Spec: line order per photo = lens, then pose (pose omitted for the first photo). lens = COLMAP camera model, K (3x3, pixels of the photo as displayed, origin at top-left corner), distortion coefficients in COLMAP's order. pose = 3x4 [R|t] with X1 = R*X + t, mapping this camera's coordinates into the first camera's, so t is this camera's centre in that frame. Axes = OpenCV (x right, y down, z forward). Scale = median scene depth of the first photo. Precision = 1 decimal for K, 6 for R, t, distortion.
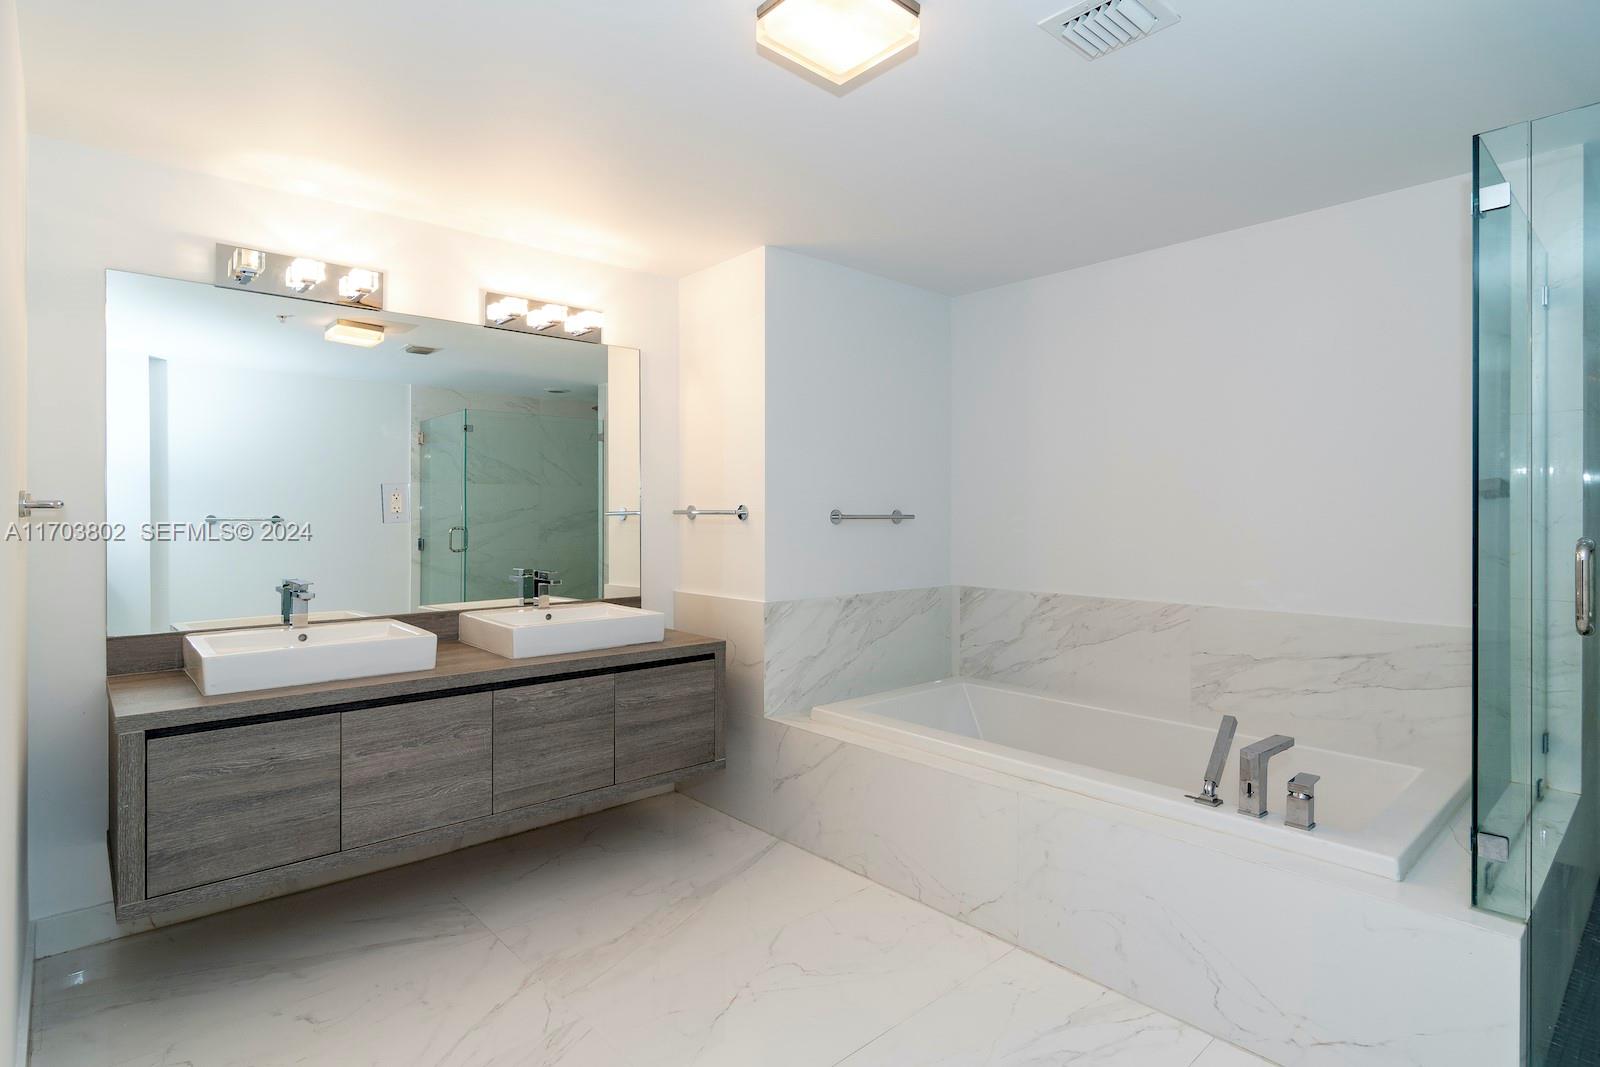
lens RADIAL K [[801.6, 0, 790.3], [0, 801.6, 522.9], [0, 0, 1]] dist [-0.006258, -0.000132]
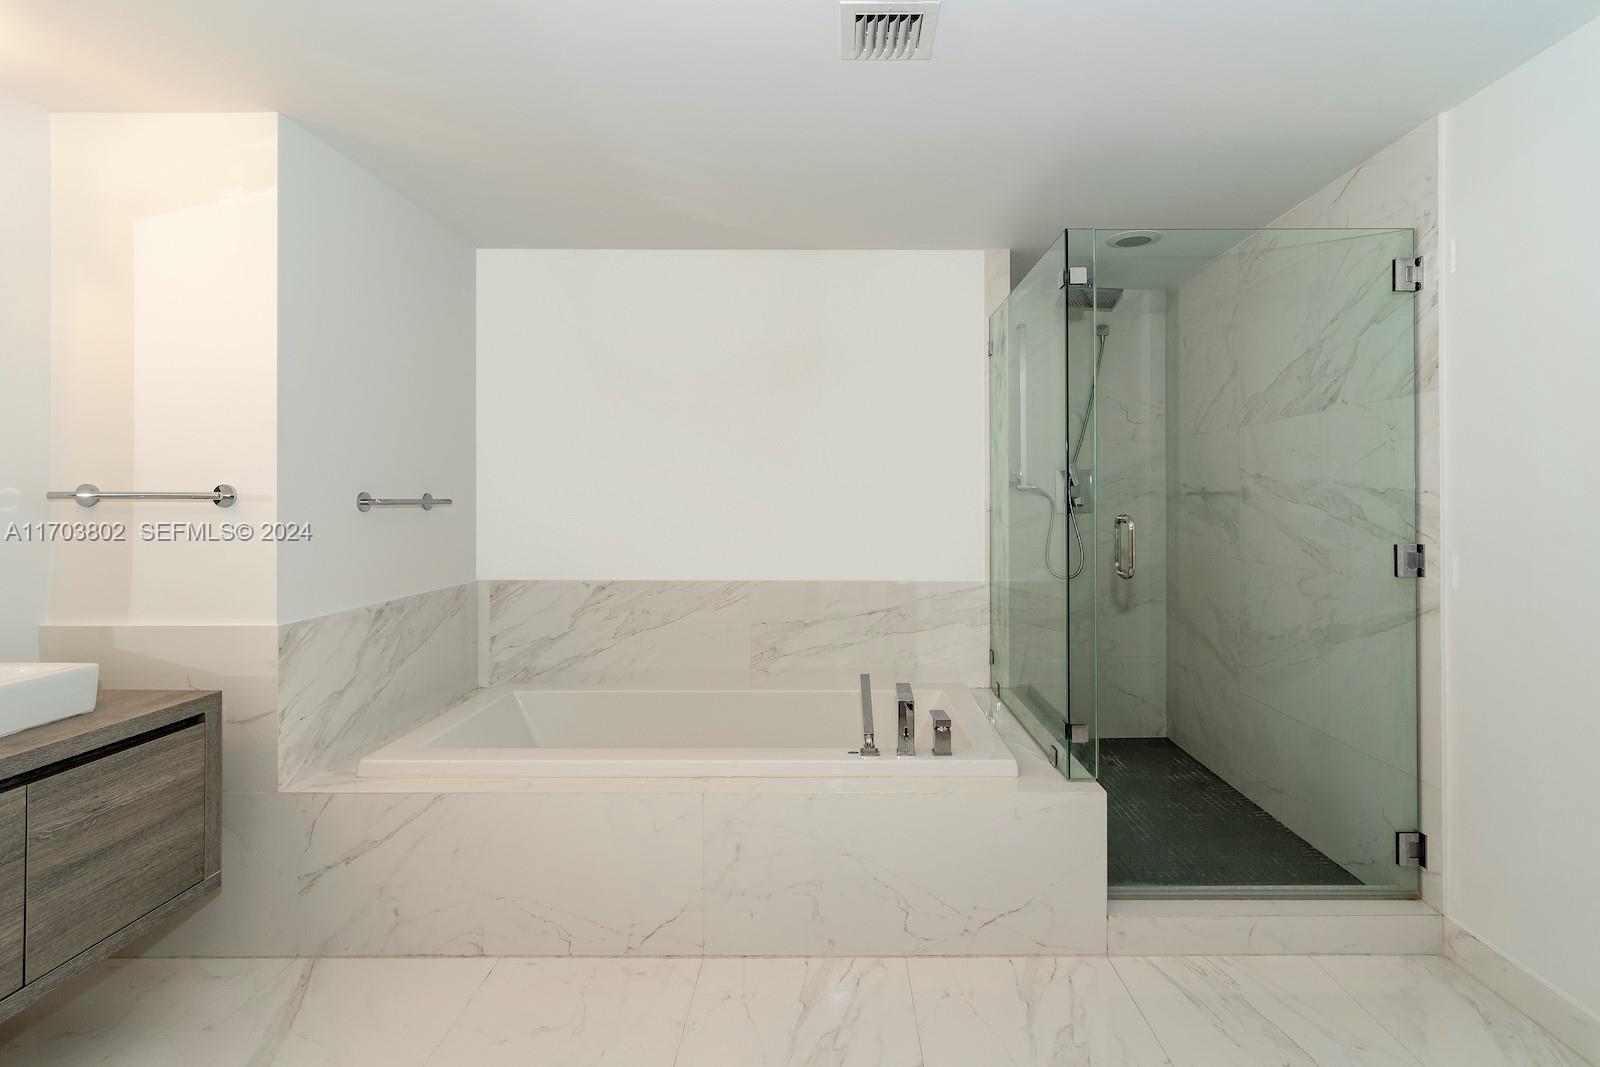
lens RADIAL K [[778.0, 0, 827.7], [0, 778.0, 501.3], [0, 0, 1]] dist [-0.013157, 0.002077]
pose [[0.664936, -0.001782, 0.746898, -0.224944], [0.008088, 0.999956, -0.004814, -0.001267], [-0.746856, 0.009242, 0.664921, 0.209347]]
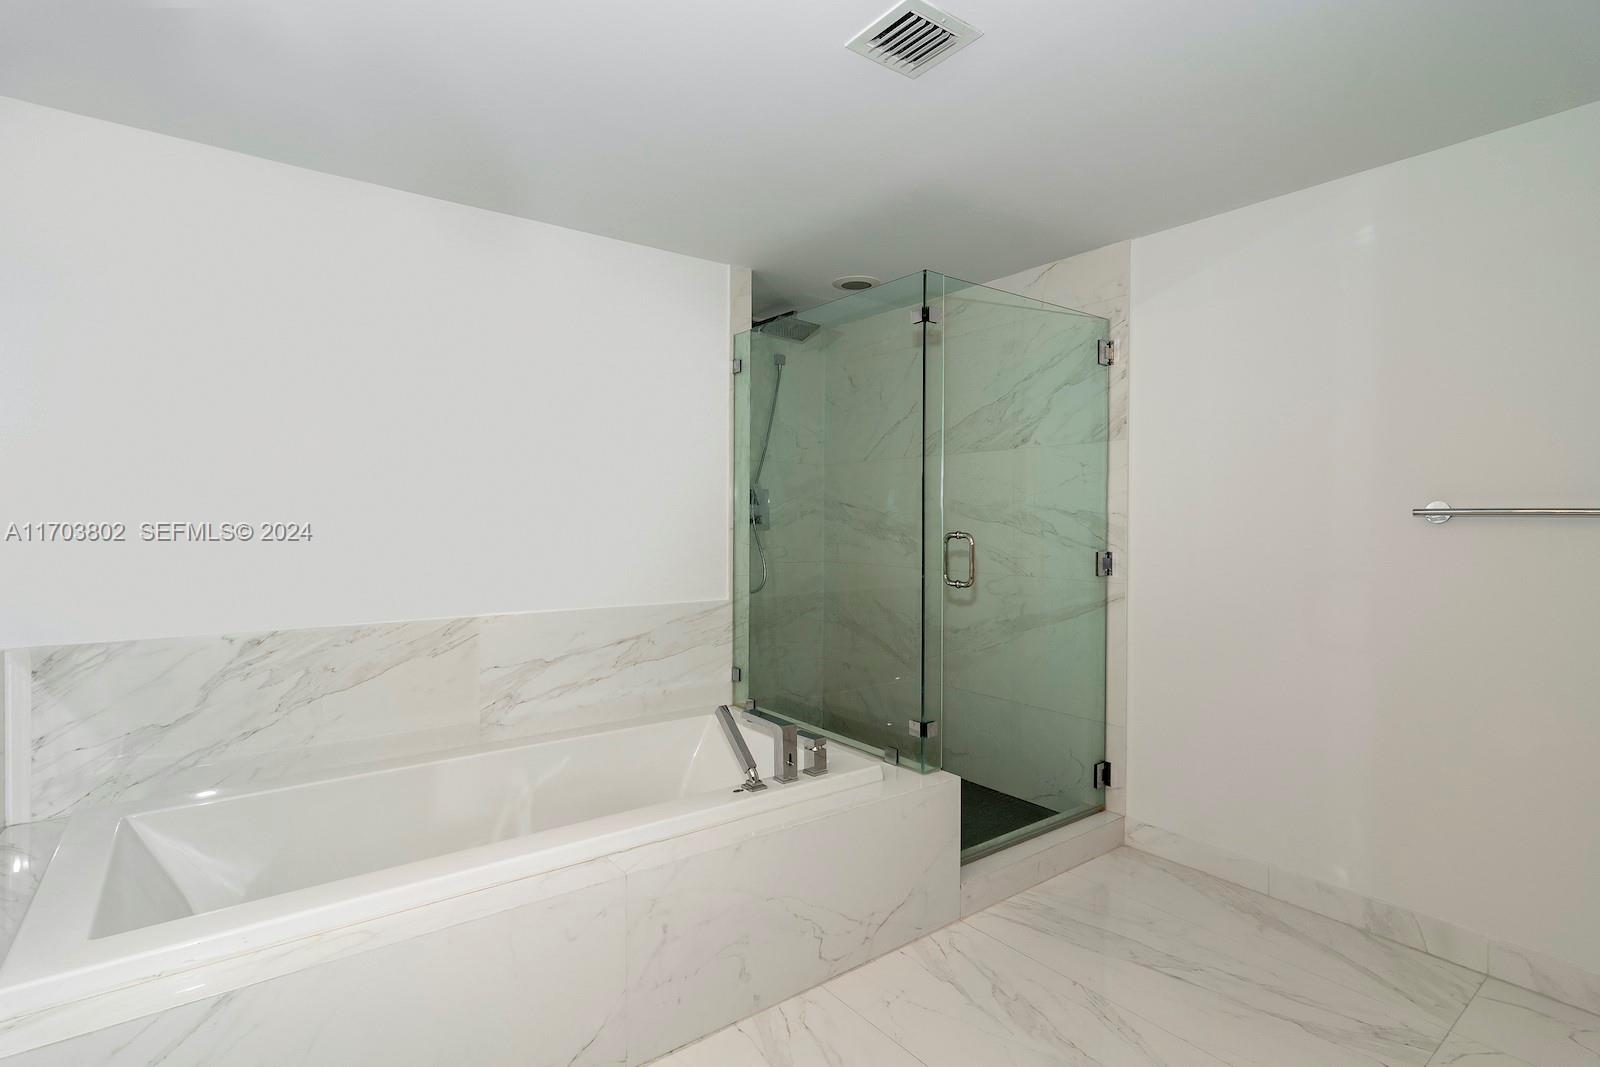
lens RADIAL K [[778.0, 0, 782.4], [0, 778.0, 529.2], [0, 0, 1]] dist [-0.013157, 0.002077]
pose [[0.081467, -0.015948, 0.996548, -0.333861], [0.007517, 0.999853, 0.015386, -0.006762], [-0.996648, 0.006237, 0.081575, 0.588979]]
